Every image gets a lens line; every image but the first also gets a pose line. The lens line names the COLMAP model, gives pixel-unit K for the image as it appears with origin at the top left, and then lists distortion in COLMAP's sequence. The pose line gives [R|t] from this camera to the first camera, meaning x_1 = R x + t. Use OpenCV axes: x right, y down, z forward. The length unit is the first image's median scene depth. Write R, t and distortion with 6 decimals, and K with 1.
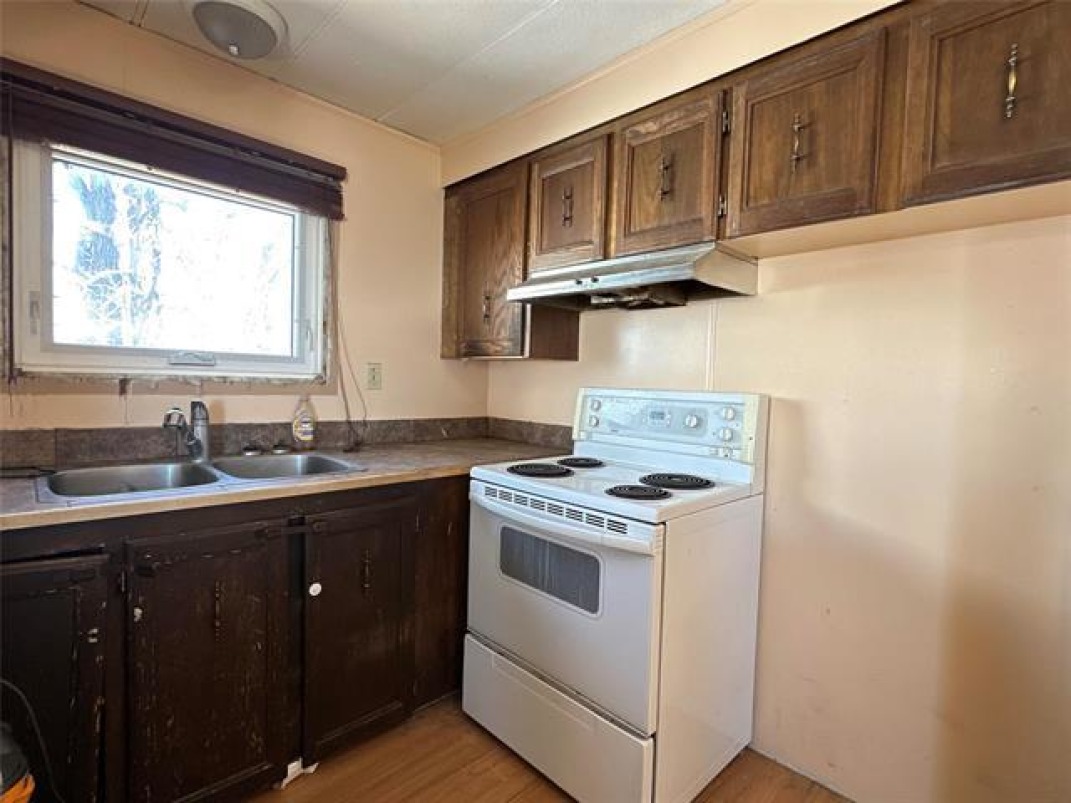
lens RADIAL K [[523.0, 0, 533.8], [0, 523.0, 404.6], [0, 0, 1]] dist [-0.005978, -0.000499]
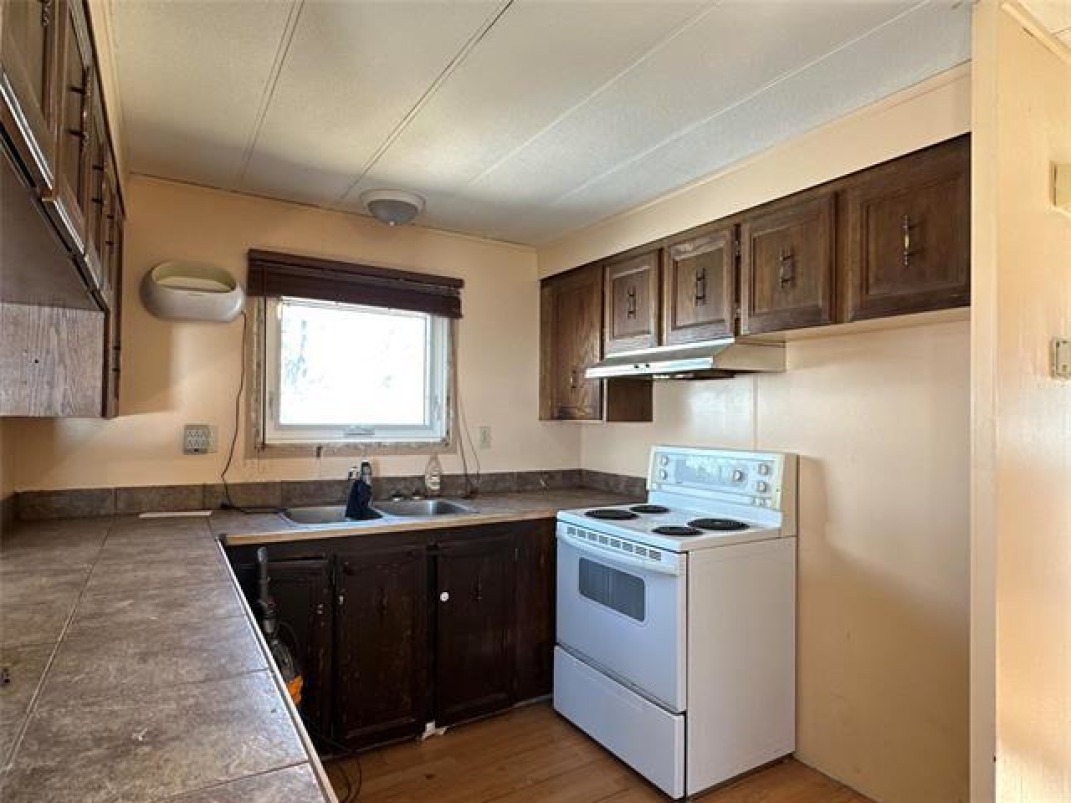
lens RADIAL K [[609.4, 0, 534.2], [0, 609.4, 401.1], [0, 0, 1]] dist [-0.012690, 0.006023]
pose [[0.975148, -0.026671, -0.219943, 0.169830], [0.010592, 0.997205, -0.073961, -0.042372], [0.221301, 0.069793, 0.972705, -0.511464]]
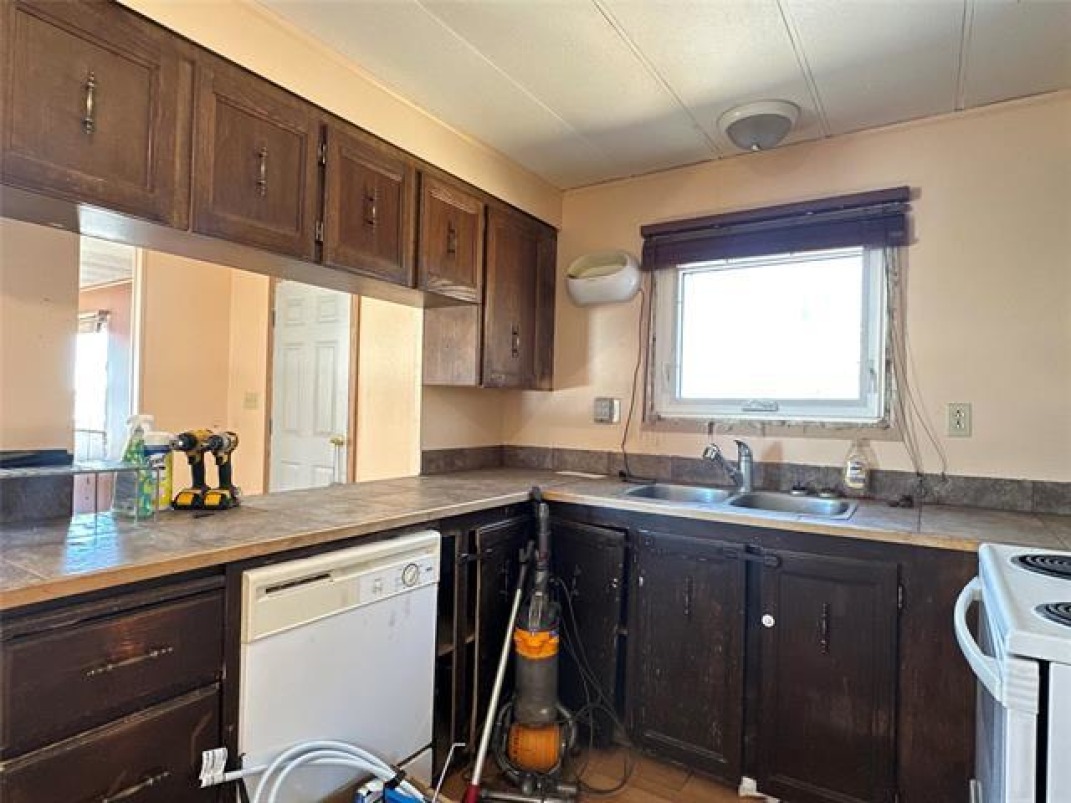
lens RADIAL K [[609.4, 0, 528.3], [0, 609.4, 404.0], [0, 0, 1]] dist [-0.012690, 0.006023]
pose [[0.203099, -0.034534, -0.978549, 0.612752], [-0.058940, 0.997134, -0.047423, 0.005095], [0.977383, 0.067307, 0.200482, 0.225290]]
